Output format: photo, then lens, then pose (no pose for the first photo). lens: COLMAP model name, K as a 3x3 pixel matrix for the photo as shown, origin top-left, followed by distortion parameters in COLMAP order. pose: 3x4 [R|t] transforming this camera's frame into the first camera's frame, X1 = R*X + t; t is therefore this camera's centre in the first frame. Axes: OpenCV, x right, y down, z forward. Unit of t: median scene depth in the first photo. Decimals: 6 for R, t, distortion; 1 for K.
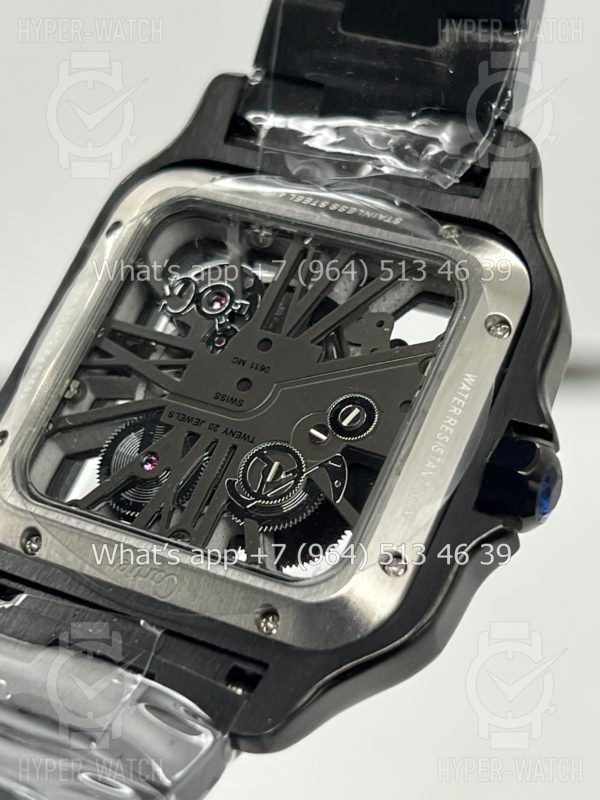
lens RADIAL K [[1834.1, 0, 300.0], [0, 1834.1, 400.0], [0, 0, 1]] dist [0.163452, -0.184853]
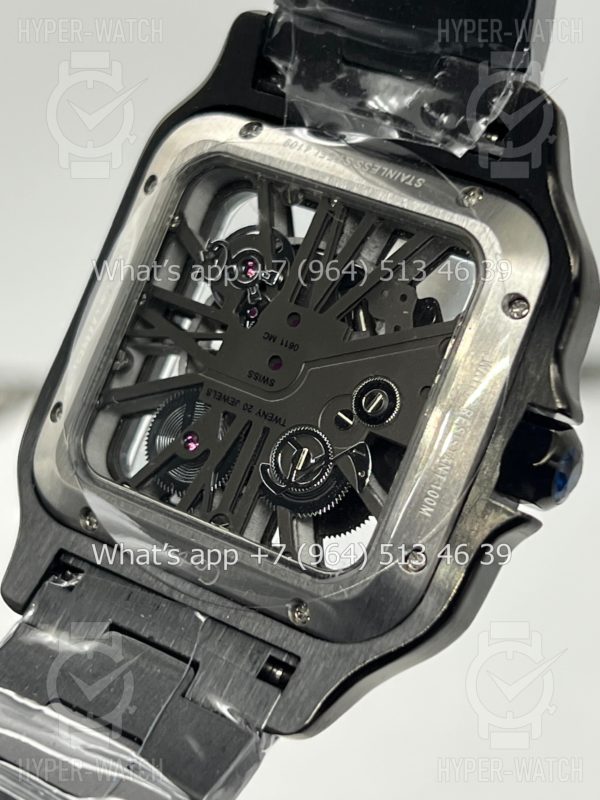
lens RADIAL K [[1834.1, 0, 300.0], [0, 1834.1, 400.0], [0, 0, 1]] dist [0.163452, -0.184853]
pose [[0.987341, -0.043506, -0.152531, 0.138225], [0.082257, 0.962670, 0.257876, -0.250445], [0.135618, -0.267159, 0.954062, 0.017432]]
